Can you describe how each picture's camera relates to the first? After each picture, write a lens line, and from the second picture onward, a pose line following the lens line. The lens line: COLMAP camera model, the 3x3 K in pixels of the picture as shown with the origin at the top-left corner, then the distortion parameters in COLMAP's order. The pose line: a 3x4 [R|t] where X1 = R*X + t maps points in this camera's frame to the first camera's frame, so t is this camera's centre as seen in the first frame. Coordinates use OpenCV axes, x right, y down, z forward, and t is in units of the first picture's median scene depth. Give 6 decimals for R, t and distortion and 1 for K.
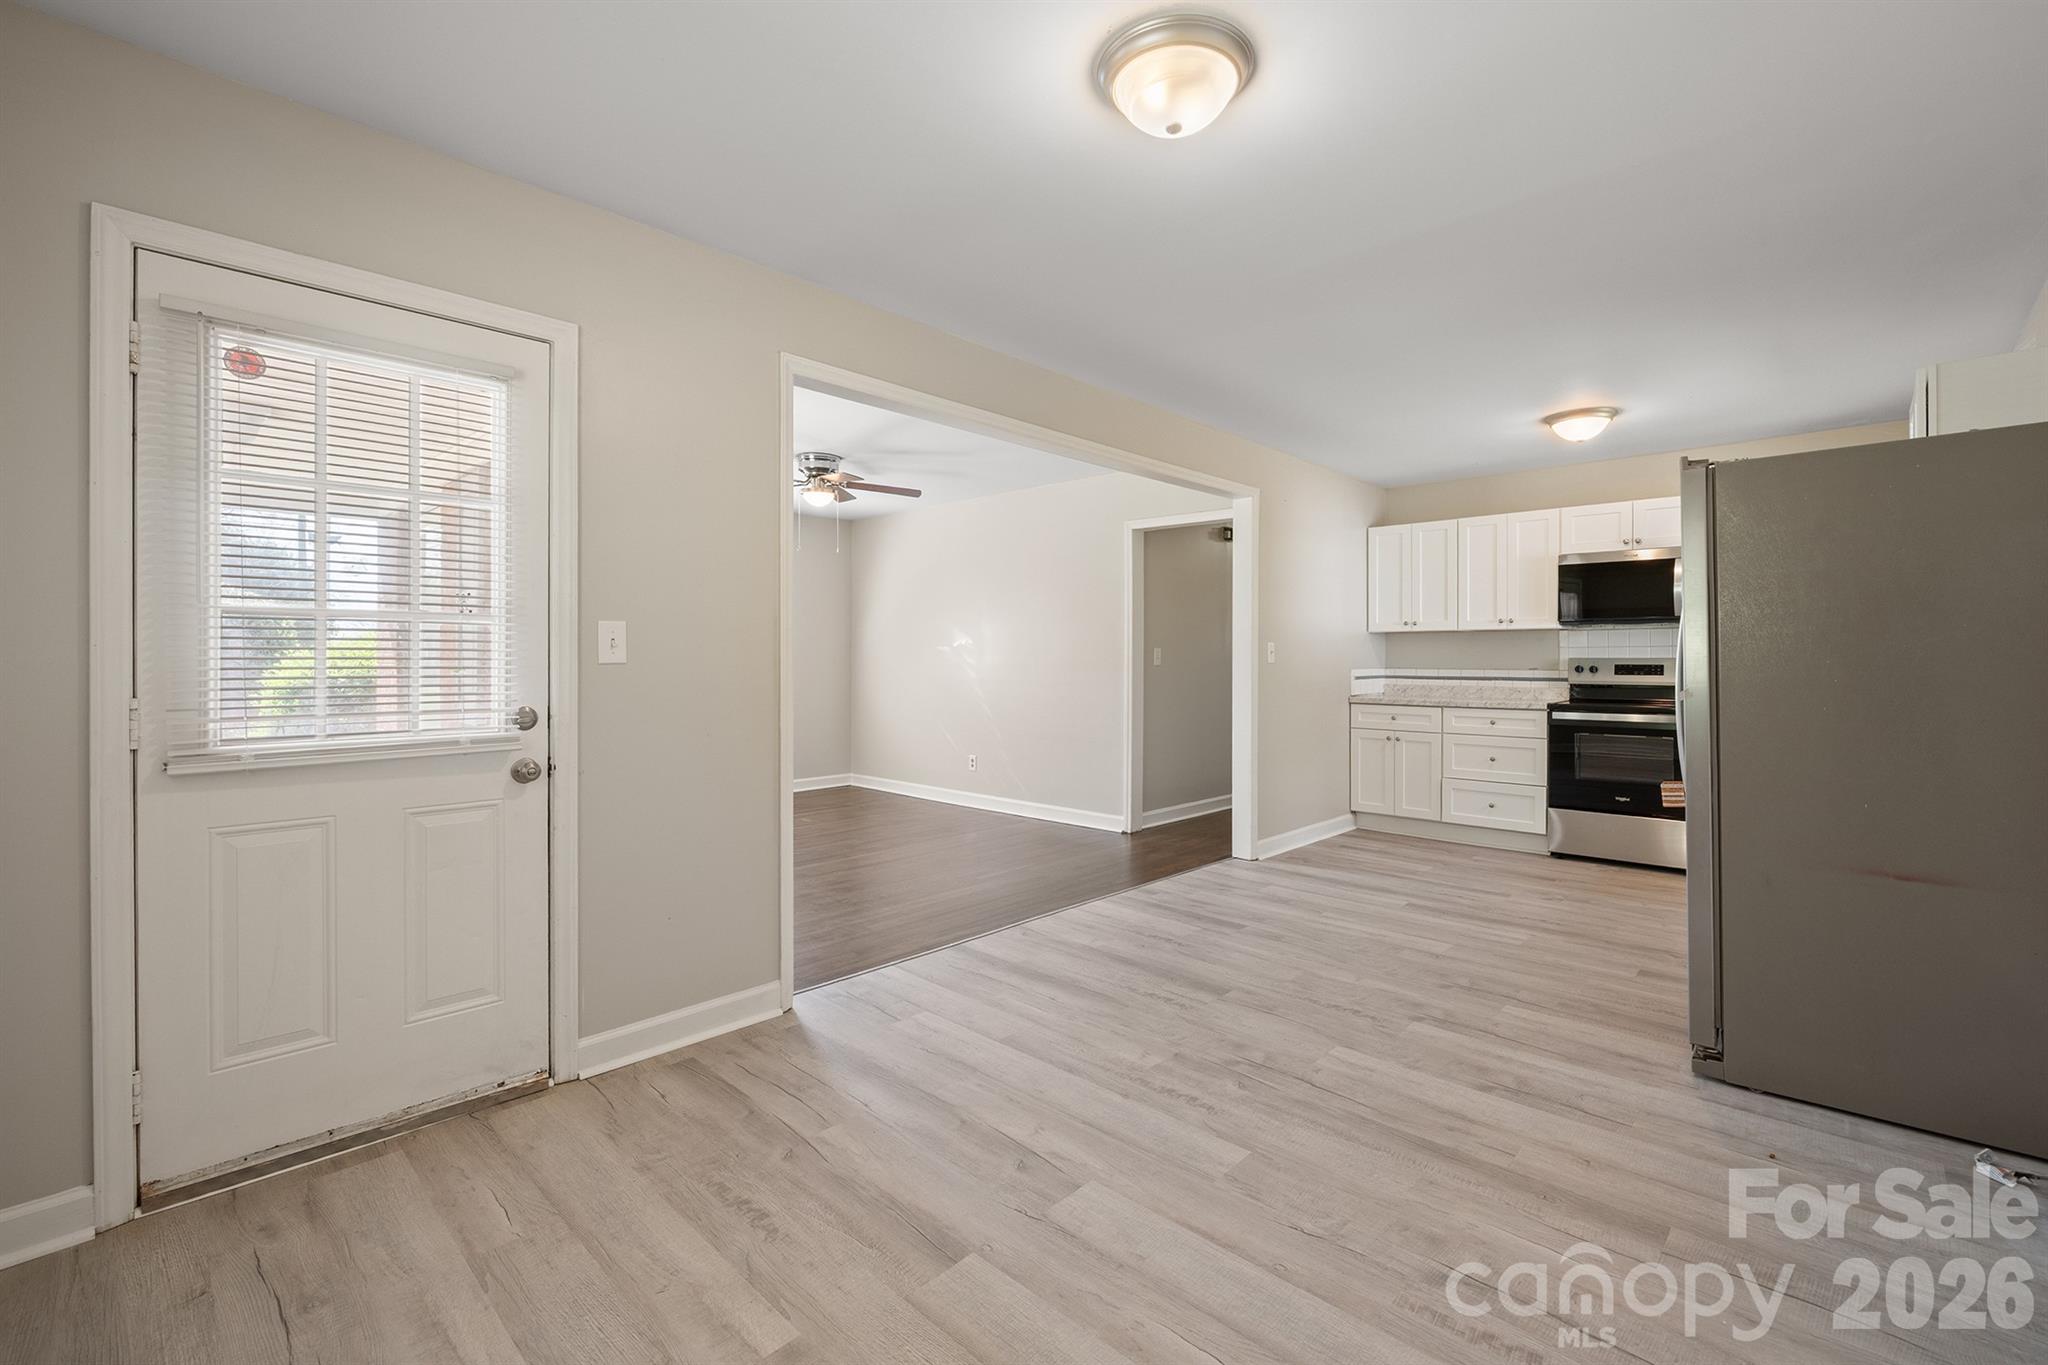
lens RADIAL K [[870.1, 0, 1015.8], [0, 870.1, 671.9], [0, 0, 1]] dist [-0.006422, -0.001000]
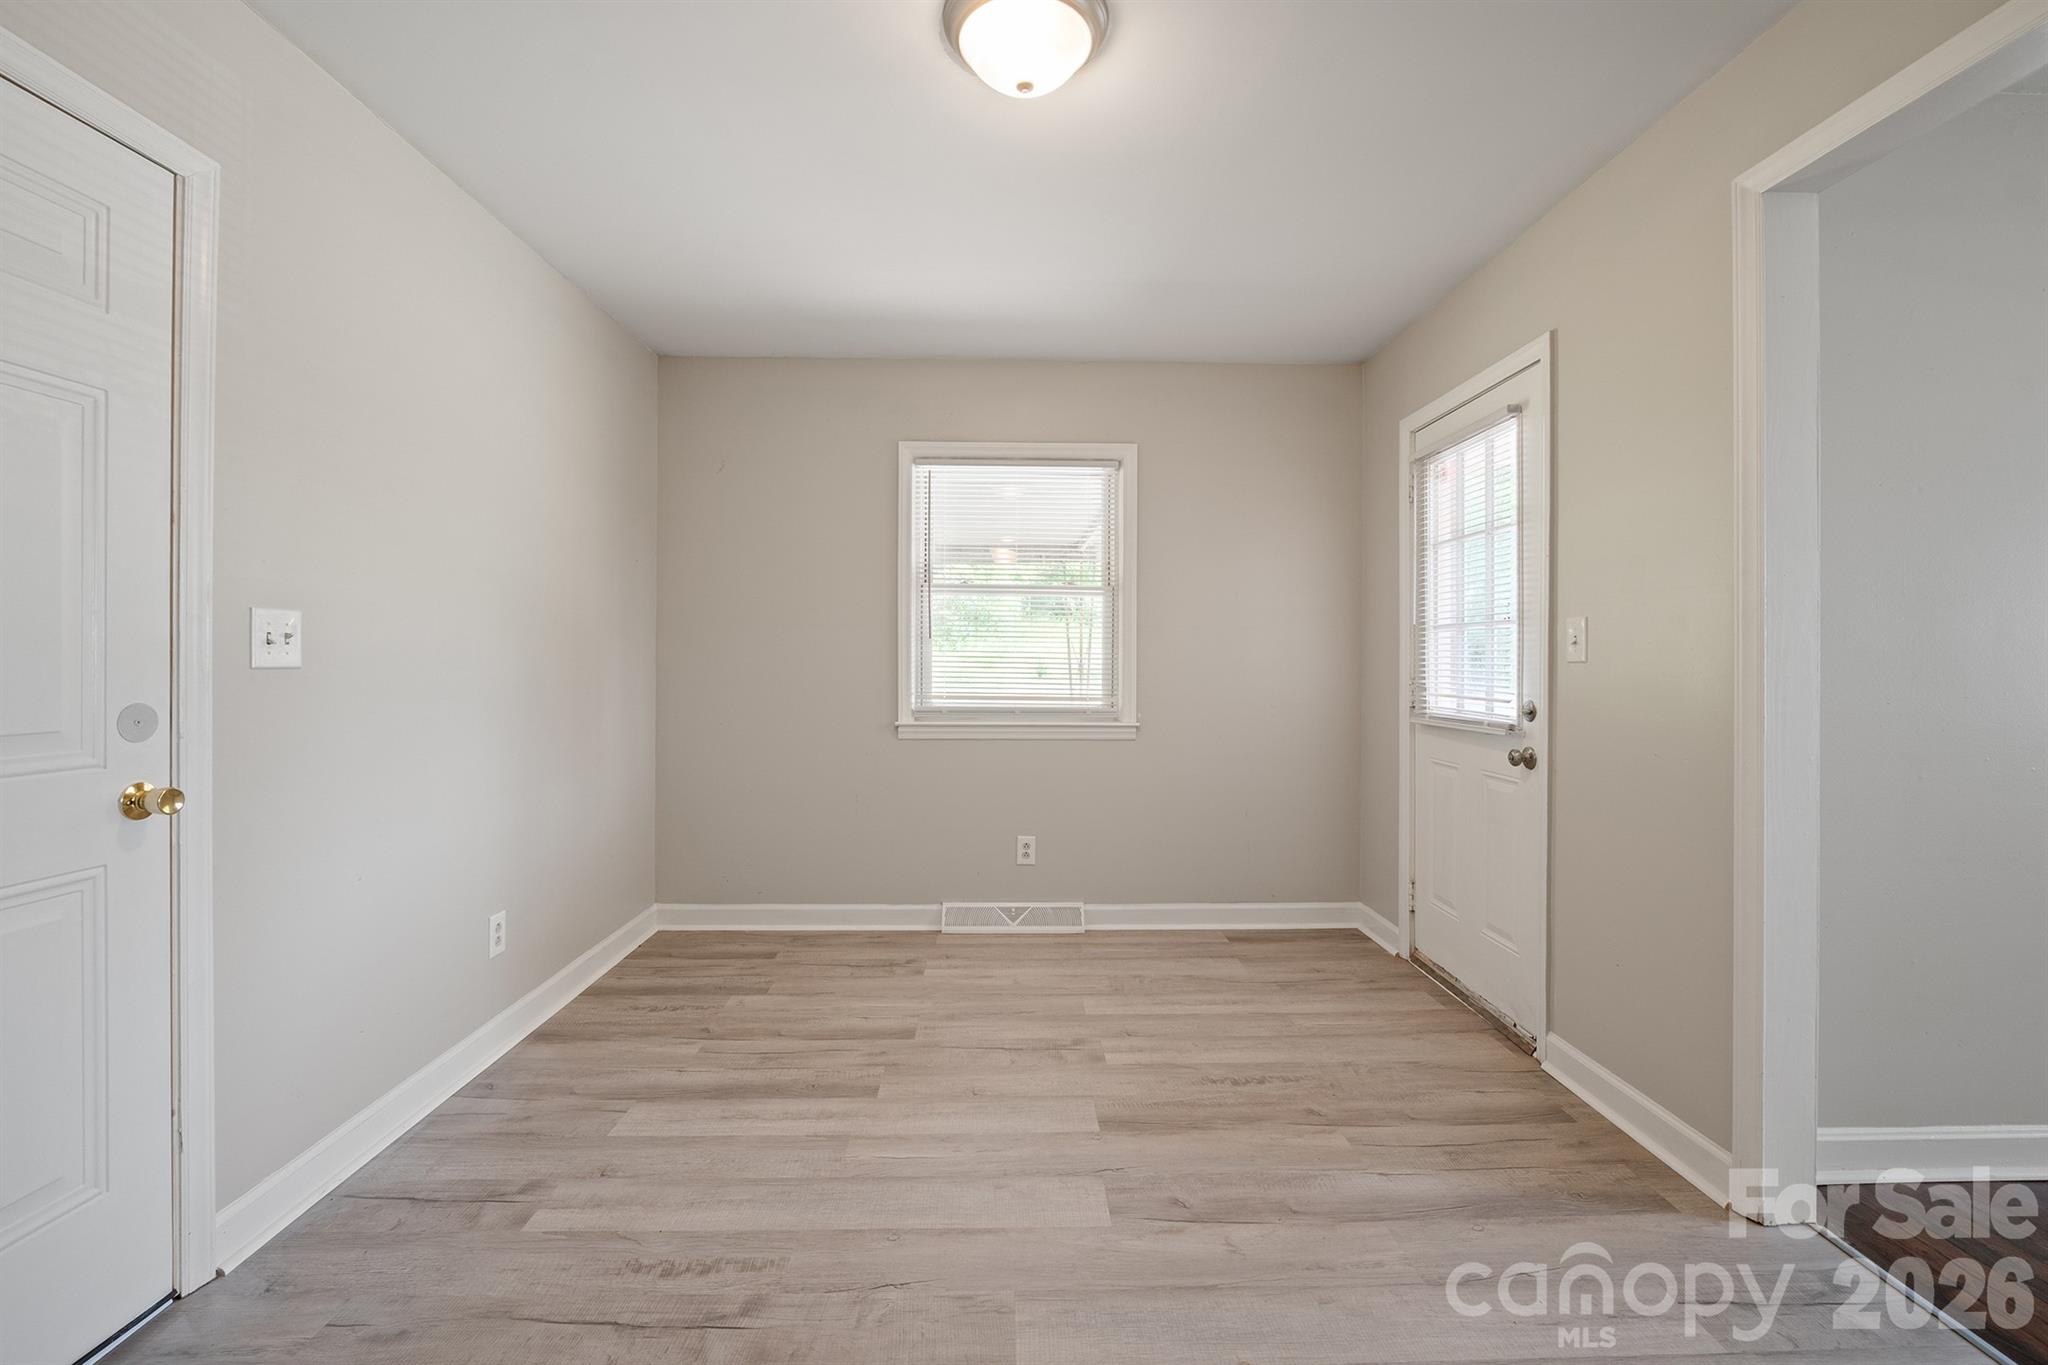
lens RADIAL K [[870.1, 0, 1030.4], [0, 870.1, 669.5], [0, 0, 1]] dist [-0.006422, -0.001000]
pose [[-0.694750, 0.006034, -0.719226, 0.568075], [-0.016724, 0.999559, 0.024540, -0.012544], [0.719056, 0.029077, -0.694343, 1.106797]]
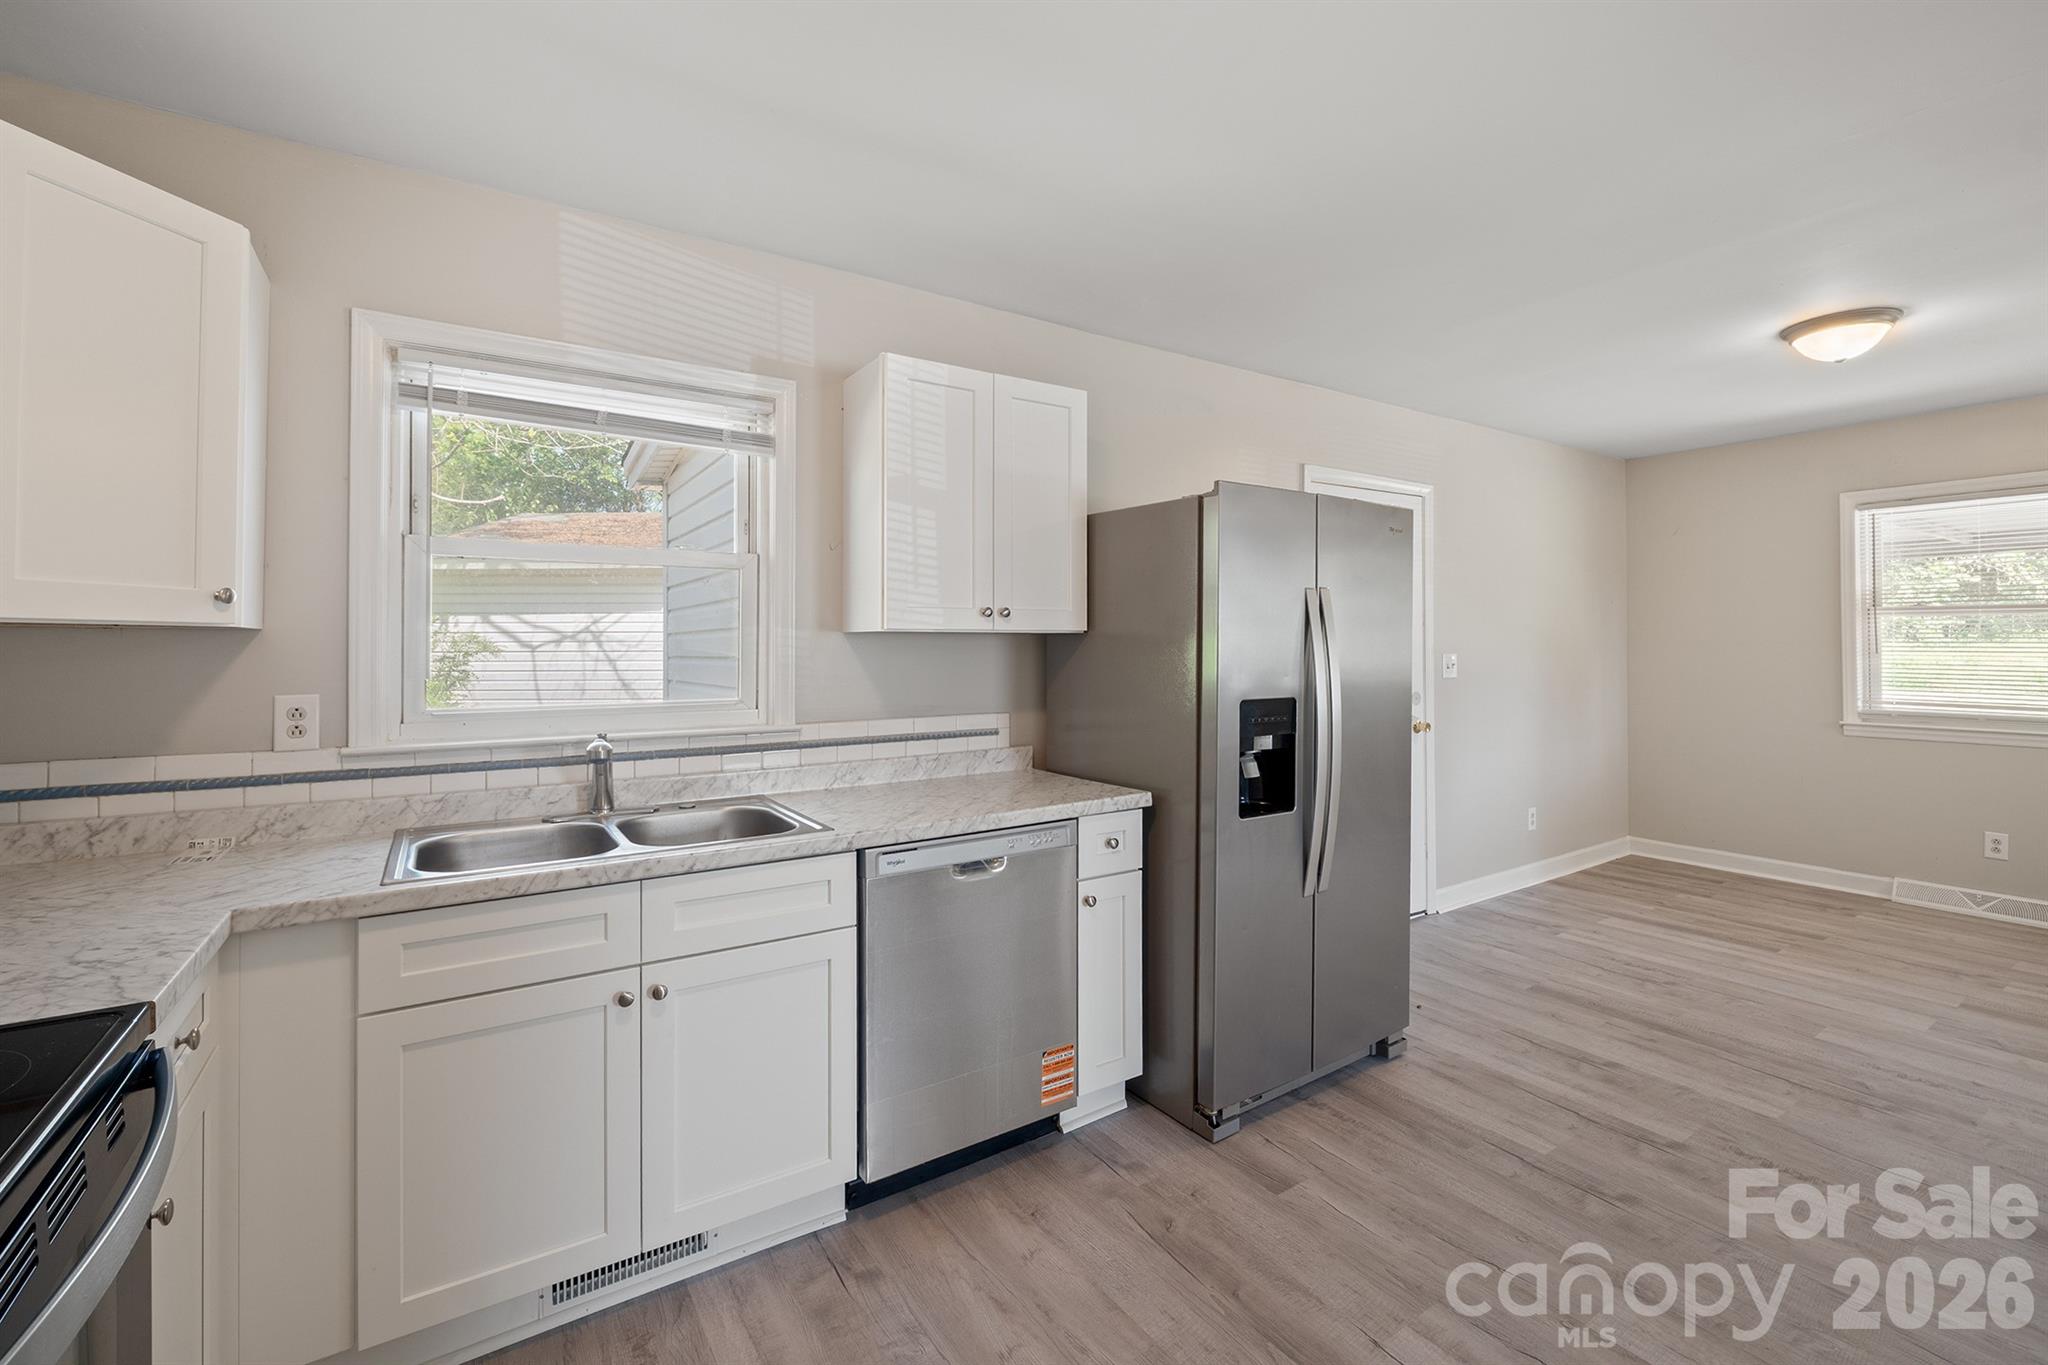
lens RADIAL K [[870.1, 0, 1046.0], [0, 870.1, 634.8], [0, 0, 1]] dist [-0.006422, -0.001000]
pose [[-0.978686, 0.008889, 0.205169, 0.891543], [0.009694, 0.999949, 0.002919, -0.079997], [-0.205132, 0.004846, -0.978722, 1.956655]]
